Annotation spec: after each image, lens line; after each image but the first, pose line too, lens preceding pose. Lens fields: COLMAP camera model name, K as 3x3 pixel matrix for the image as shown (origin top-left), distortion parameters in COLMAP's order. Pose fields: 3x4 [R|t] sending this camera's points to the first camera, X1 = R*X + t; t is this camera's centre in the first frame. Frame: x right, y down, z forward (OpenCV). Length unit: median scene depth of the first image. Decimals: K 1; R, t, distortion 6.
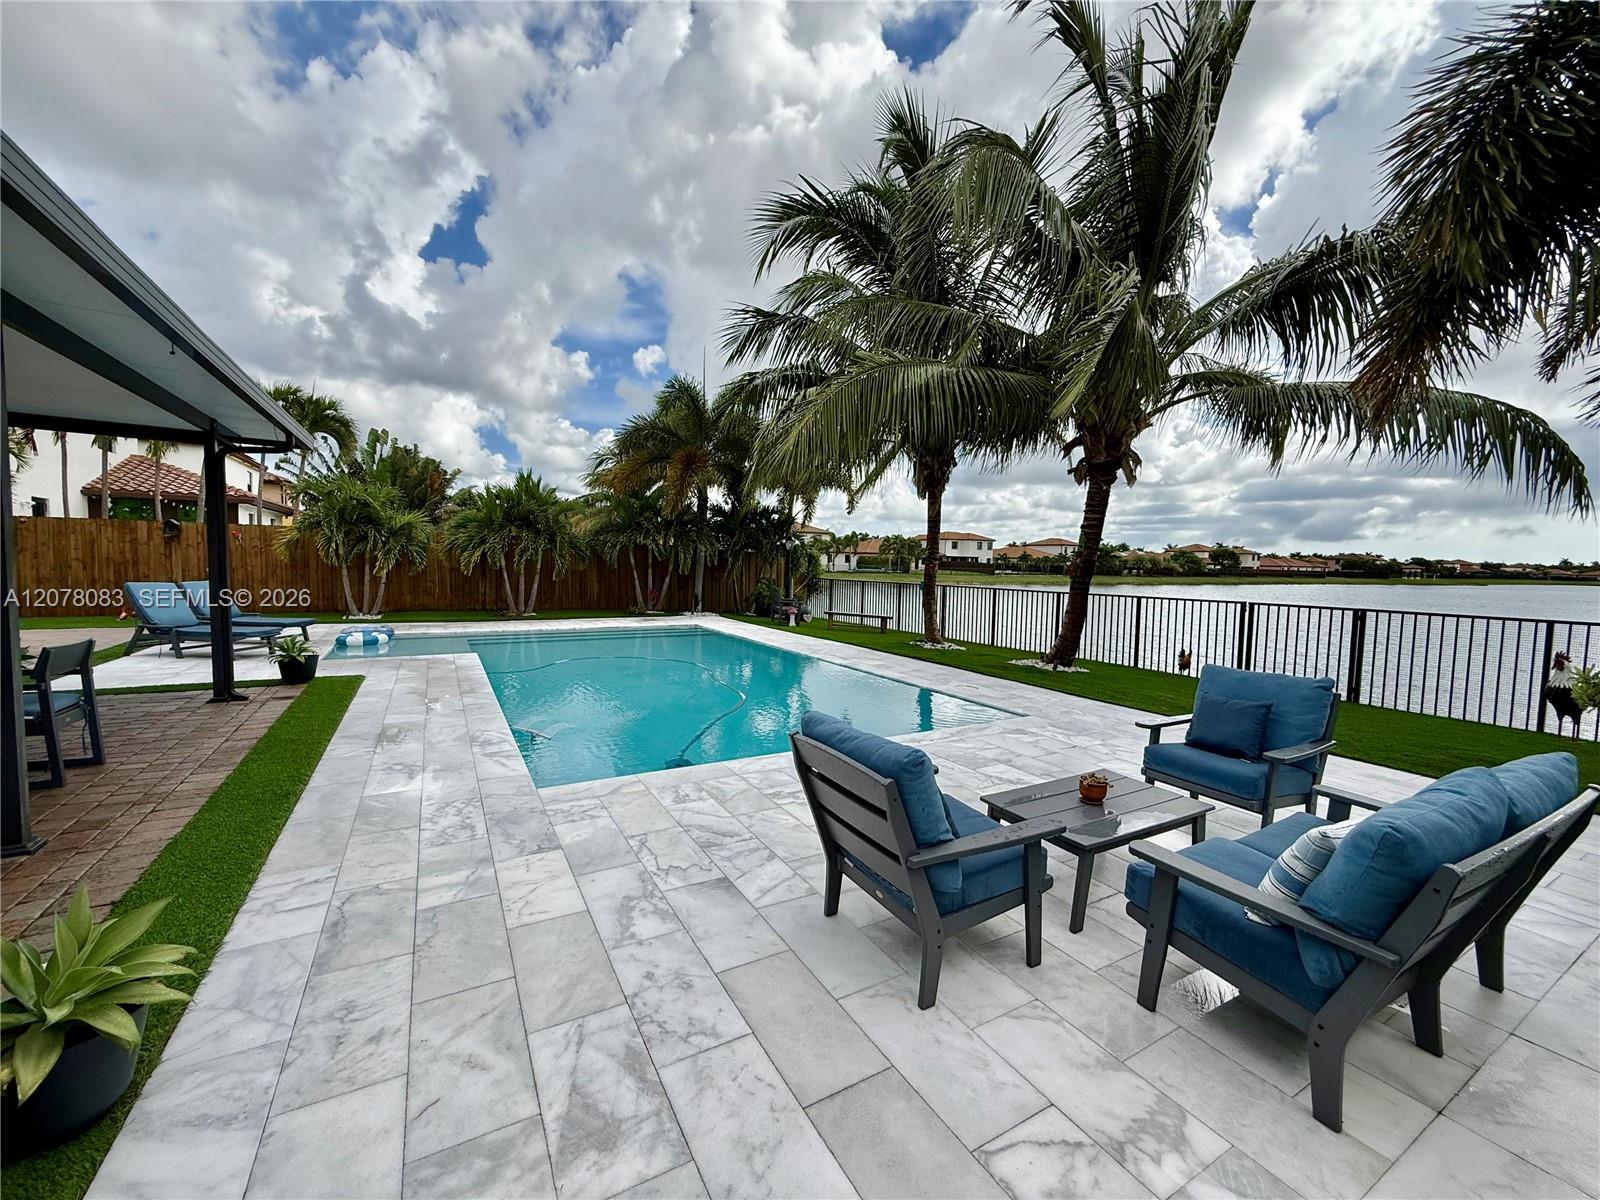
lens RADIAL K [[637.1, 0, 788.6], [0, 637.1, 601.8], [0, 0, 1]] dist [0.000911, -0.000027]
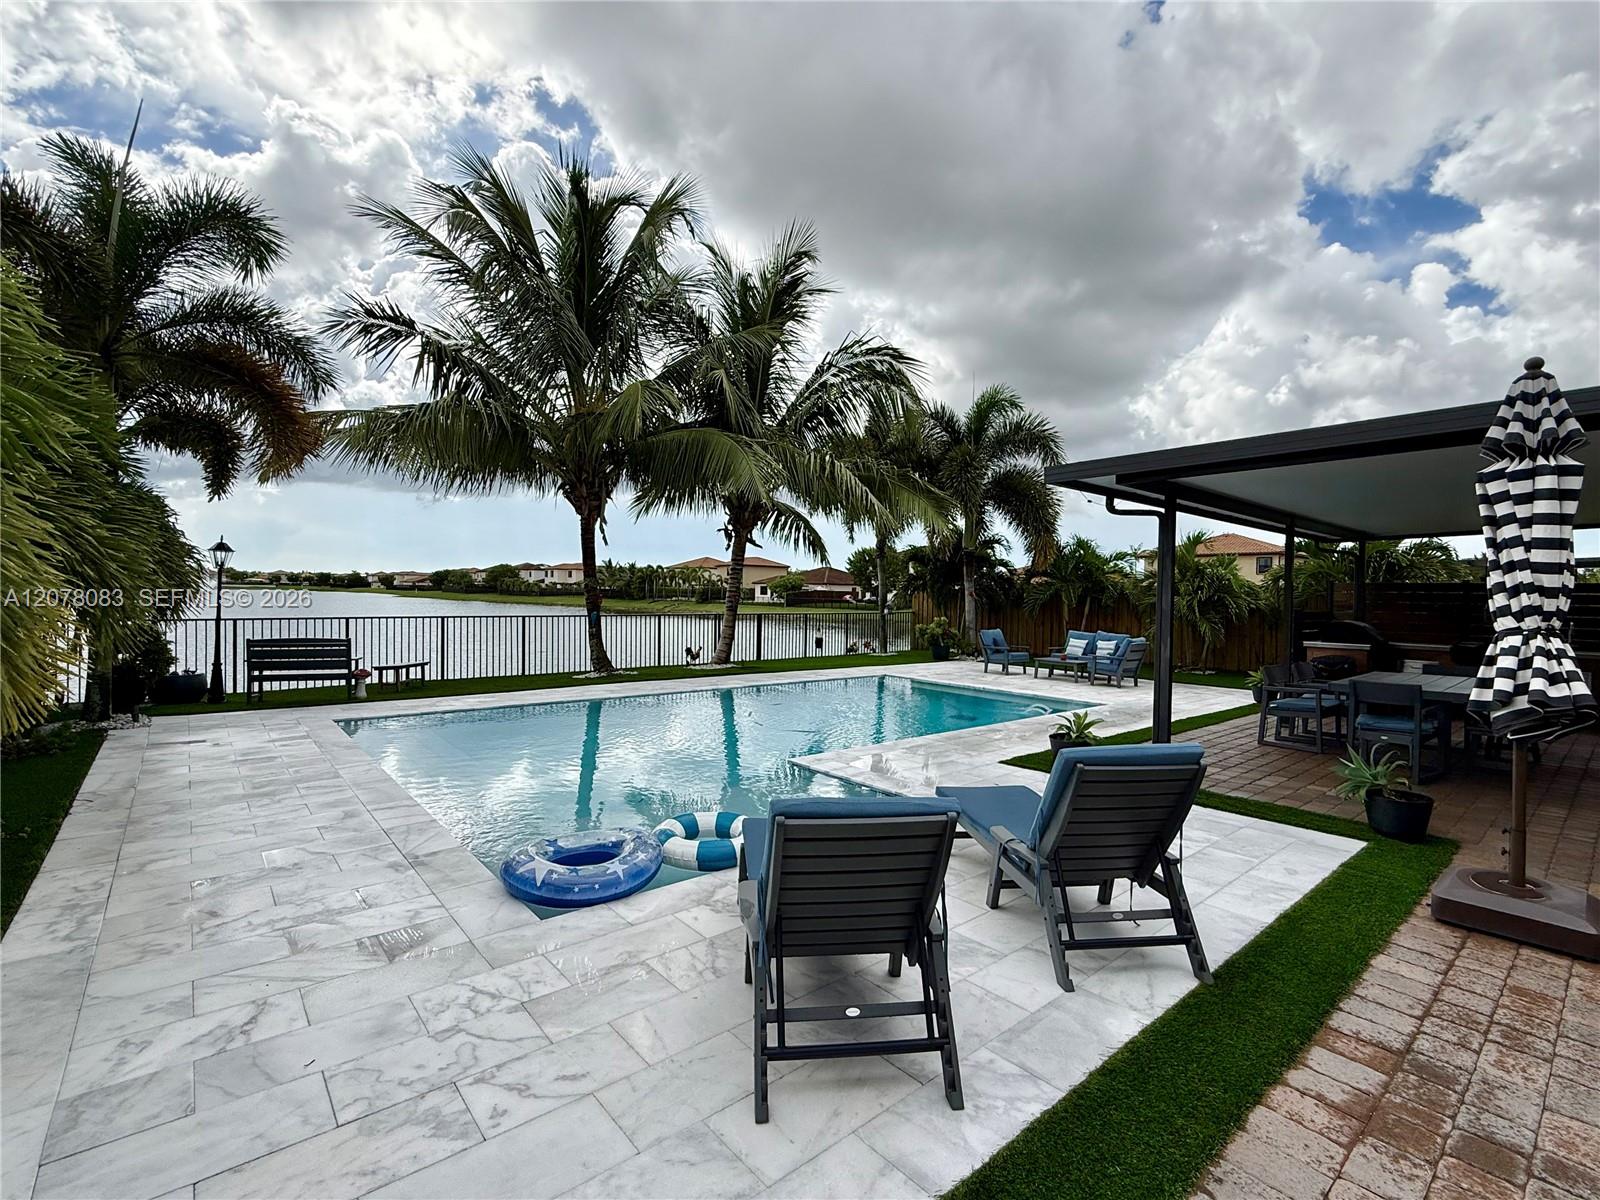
lens RADIAL K [[725.6, 0, 799.5], [0, 725.6, 598.5], [0, 0, 1]] dist [-0.006987, 0.000434]
pose [[-0.191811, -0.034231, 0.980835, -0.091255], [0.040113, 0.998283, 0.042684, -0.008563], [-0.980612, 0.047532, -0.190108, 0.086466]]
